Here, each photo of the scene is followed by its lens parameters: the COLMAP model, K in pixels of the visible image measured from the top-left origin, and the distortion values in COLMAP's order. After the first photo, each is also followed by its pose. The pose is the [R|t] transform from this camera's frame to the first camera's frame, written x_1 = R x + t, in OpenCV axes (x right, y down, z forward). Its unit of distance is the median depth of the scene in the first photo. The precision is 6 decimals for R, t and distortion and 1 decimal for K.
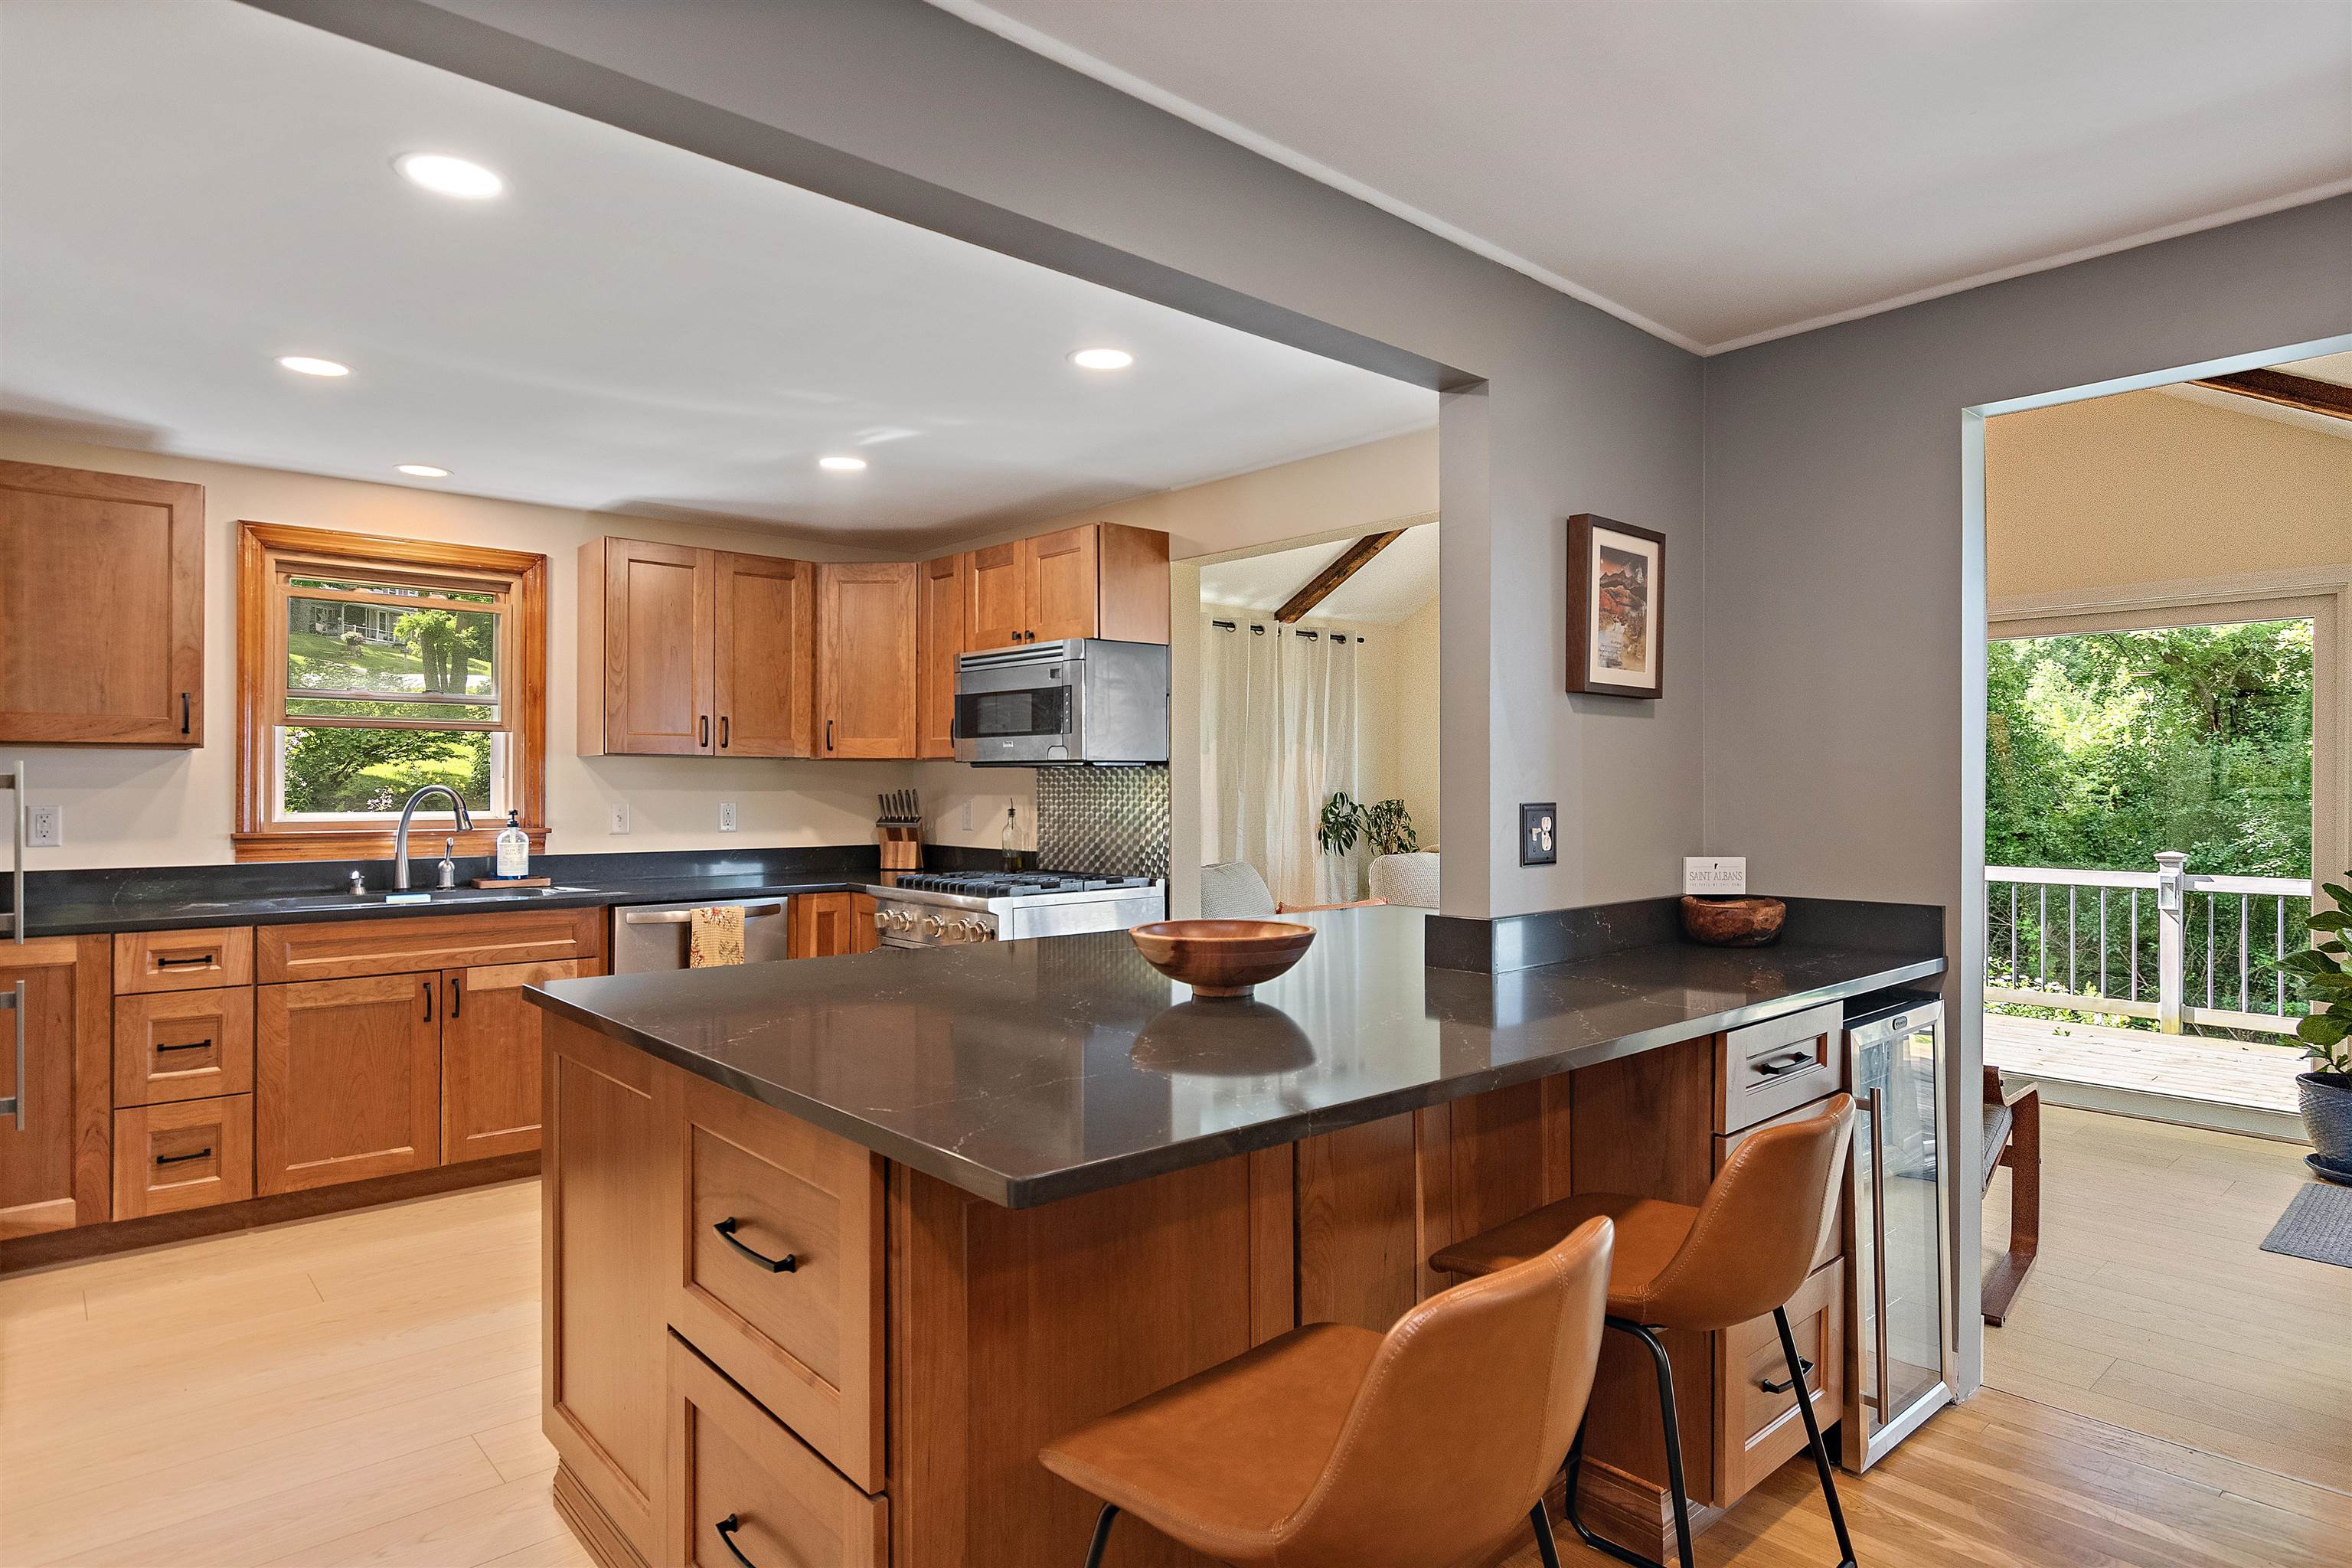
lens RADIAL K [[1293.4, 0, 1176.0], [0, 1293.4, 784.0], [0, 0, 1]] dist [-0.000886, 0.000169]
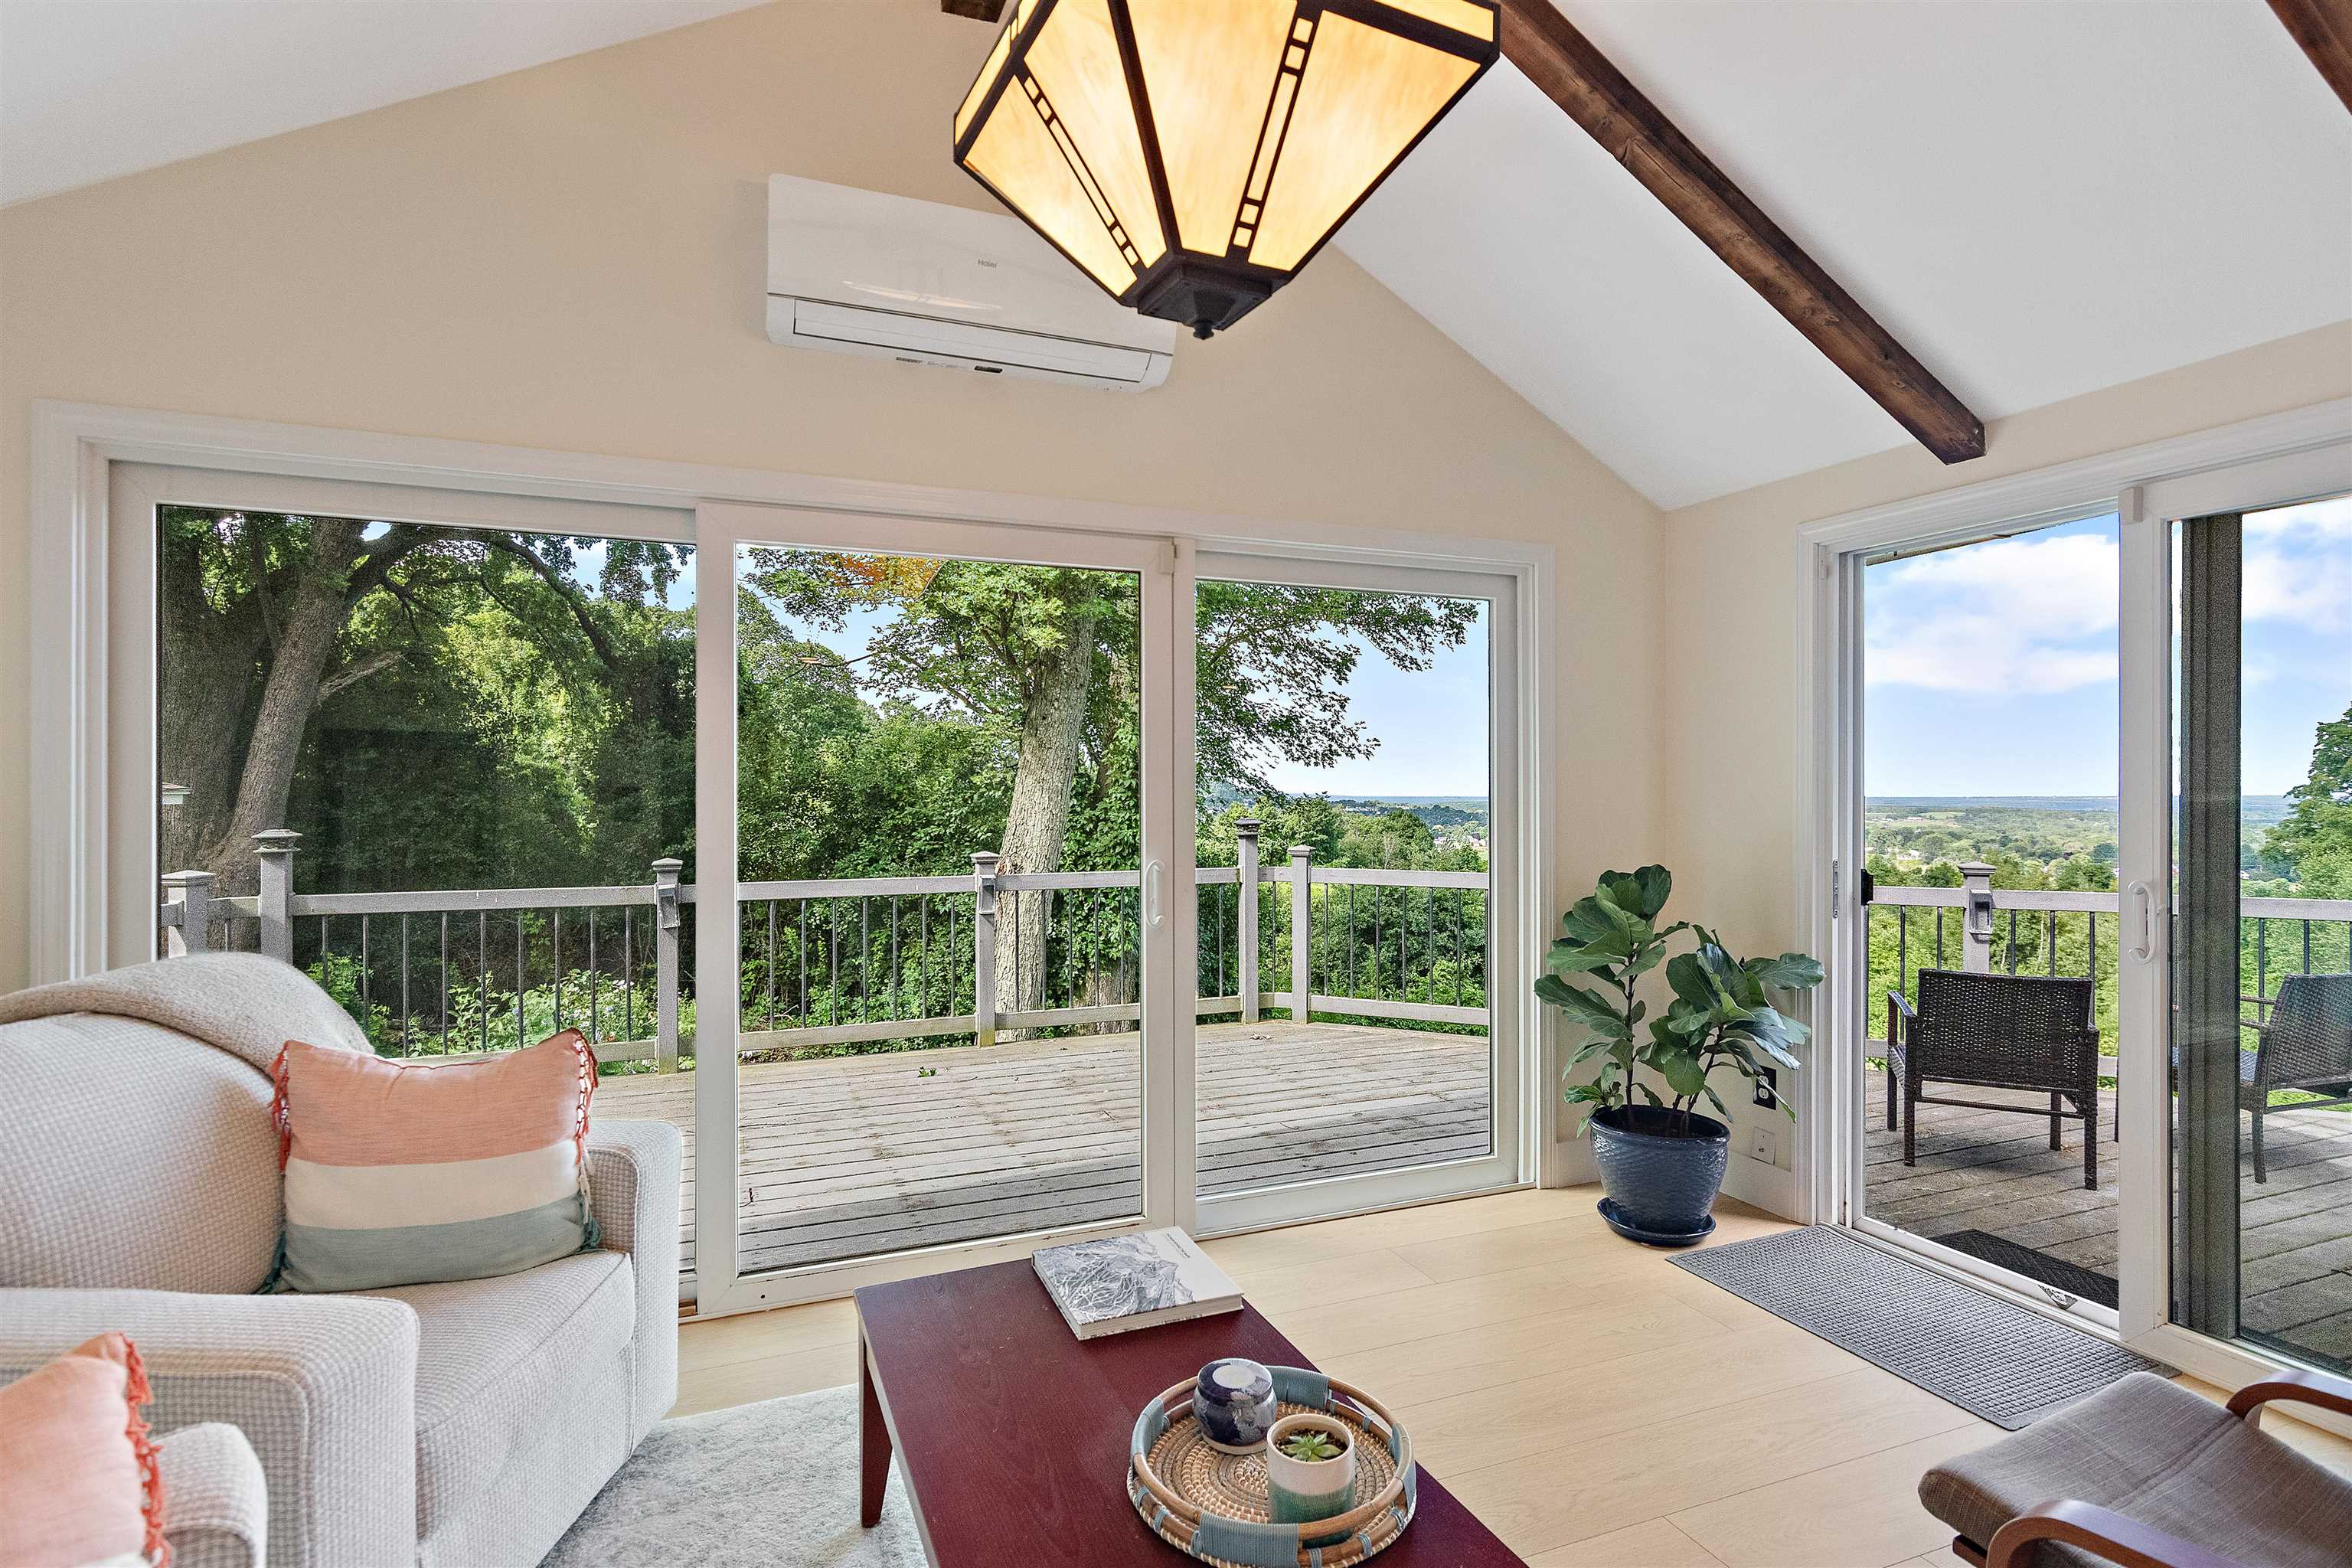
lens RADIAL K [[1143.6, 0, 1173.0], [0, 1143.6, 782.6], [0, 0, 1]] dist [0.000355, 0.001305]
pose [[0.341232, -0.004228, 0.939970, 0.060249], [-0.004259, 0.999973, 0.006044, -0.006864], [-0.939970, -0.006066, 0.341204, 1.042610]]
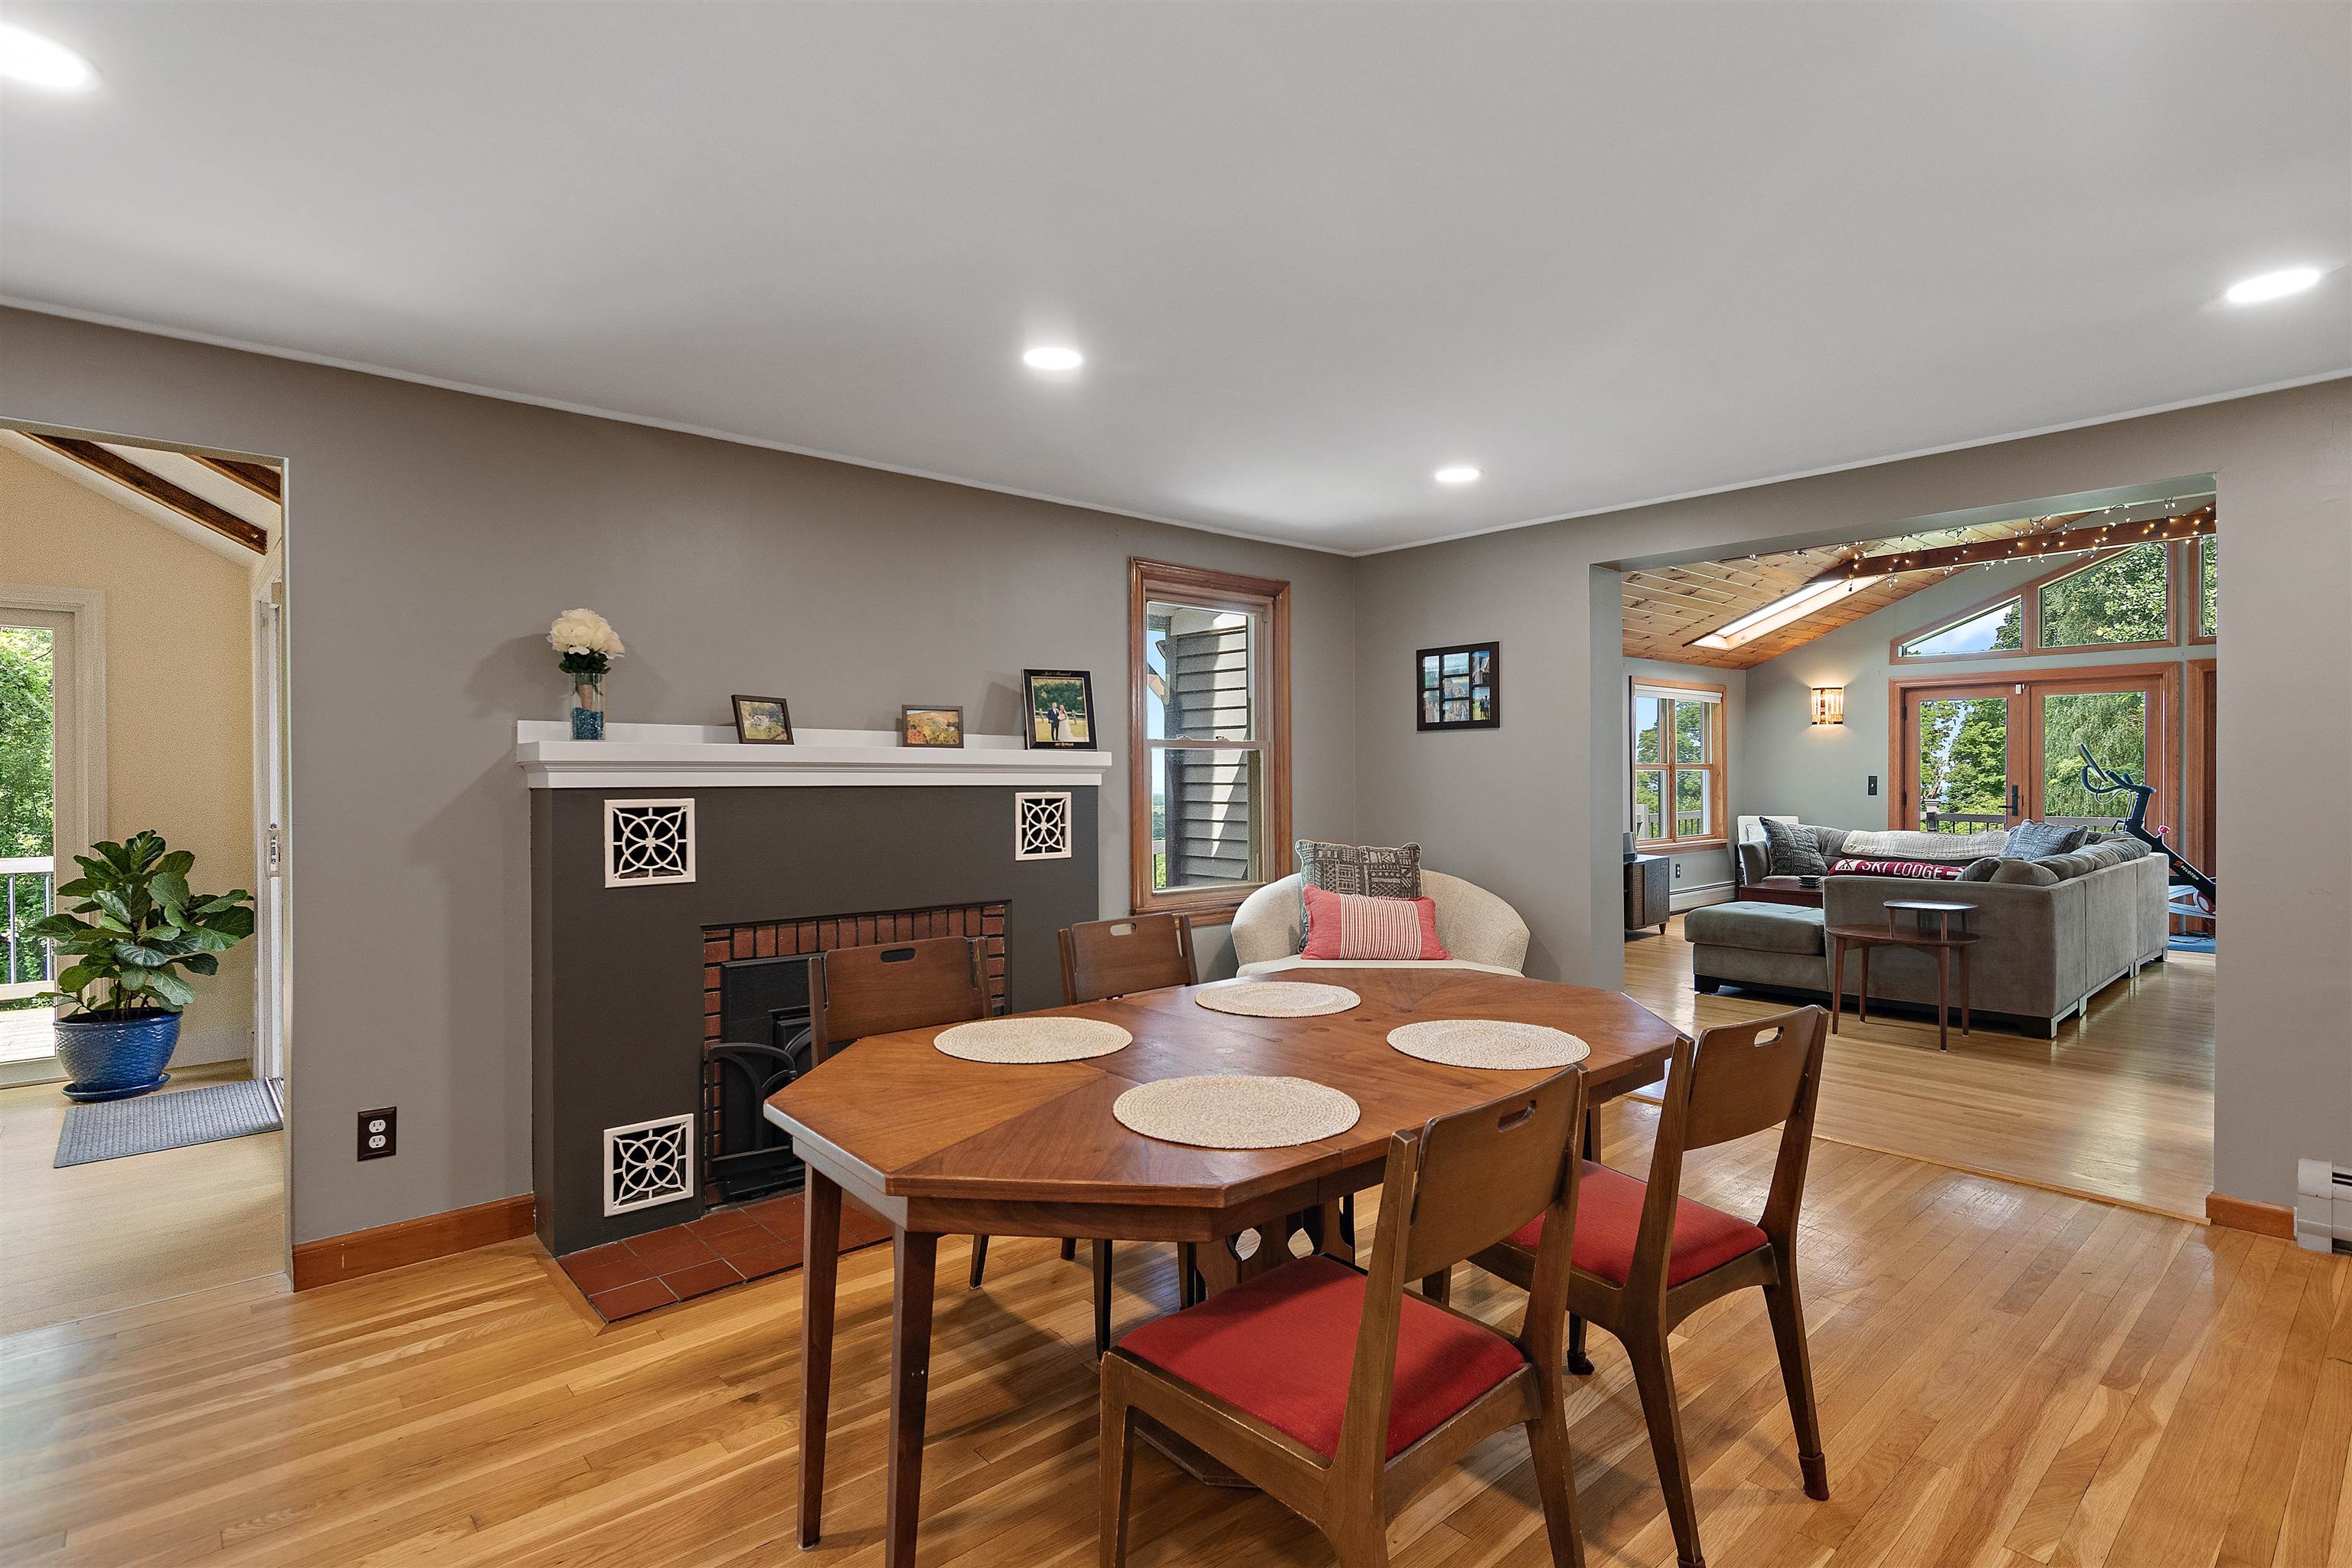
lens RADIAL K [[1143.6, 0, 1173.0], [0, 1143.6, 782.6], [0, 0, 1]] dist [0.000355, 0.001305]
pose [[0.006940, -0.007459, 0.999948, -0.161393], [0.000870, 0.999972, 0.007453, 0.001365], [-0.999976, 0.000818, 0.006946, -0.023366]]
